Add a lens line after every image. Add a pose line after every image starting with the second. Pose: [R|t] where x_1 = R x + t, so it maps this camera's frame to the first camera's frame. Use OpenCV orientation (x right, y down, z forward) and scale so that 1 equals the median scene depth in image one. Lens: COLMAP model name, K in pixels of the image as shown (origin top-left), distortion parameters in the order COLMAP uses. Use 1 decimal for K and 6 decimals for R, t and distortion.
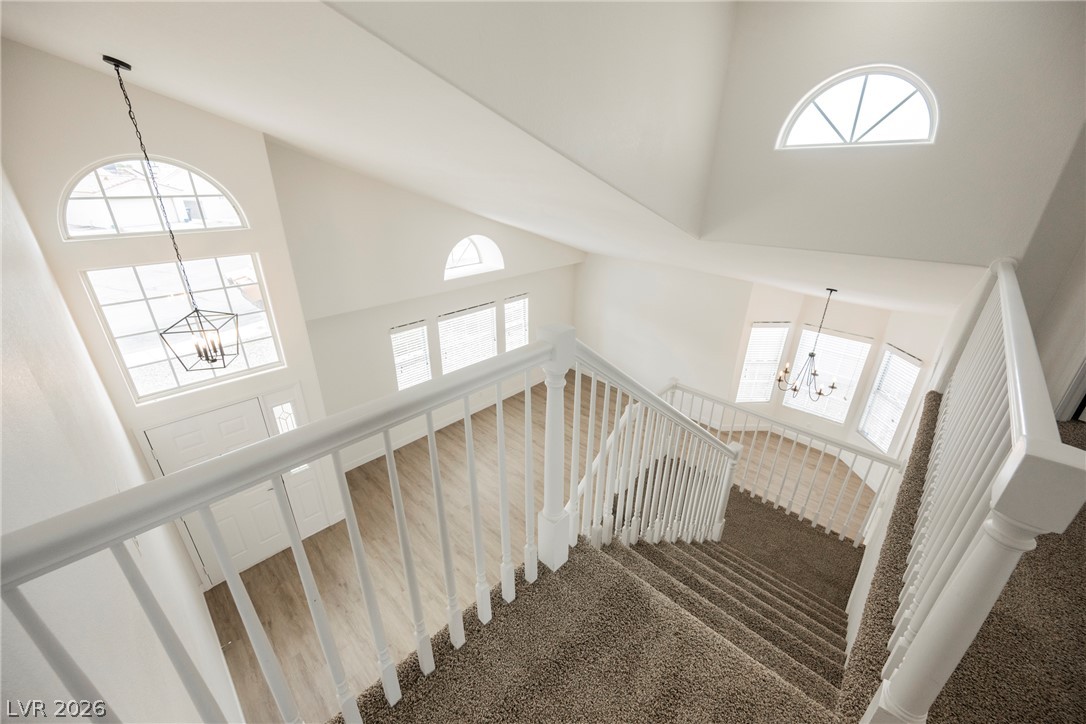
lens RADIAL K [[424.3, 0, 549.2], [0, 424.3, 358.7], [0, 0, 1]] dist [0.001330, -0.000230]
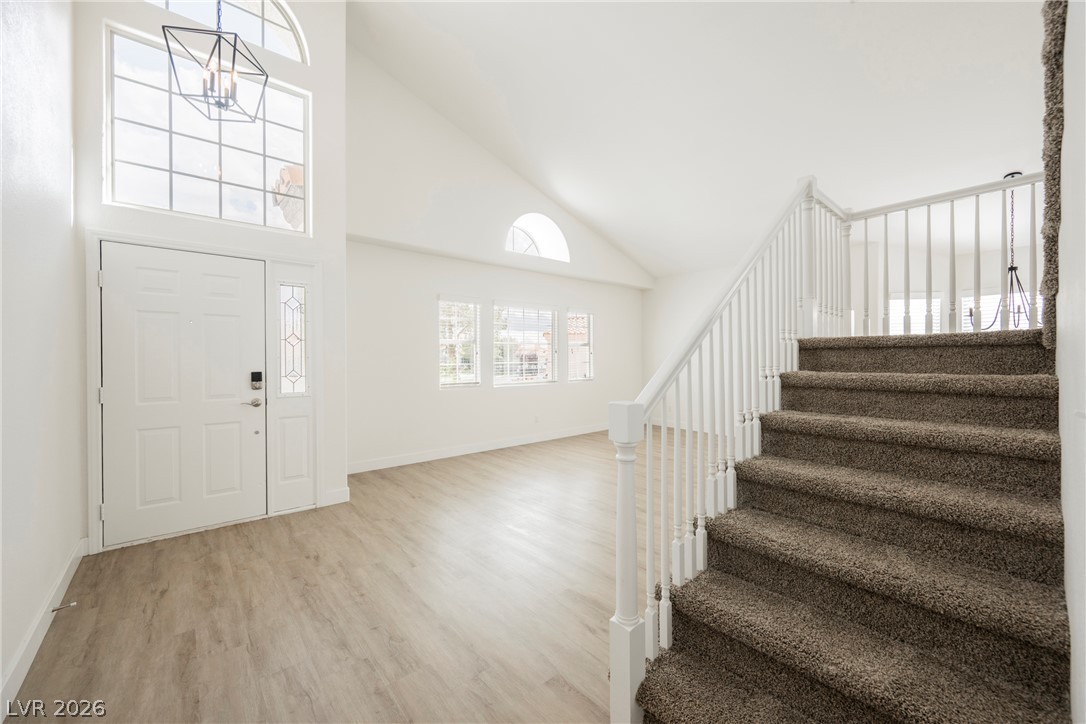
lens RADIAL K [[424.3, 0, 544.2], [0, 424.3, 368.1], [0, 0, 1]] dist [0.001330, -0.000230]
pose [[0.995312, -0.024018, -0.093682, -0.102348], [-0.016511, 0.912249, -0.409304, 0.457042], [0.095292, 0.408932, 0.907576, 0.355965]]
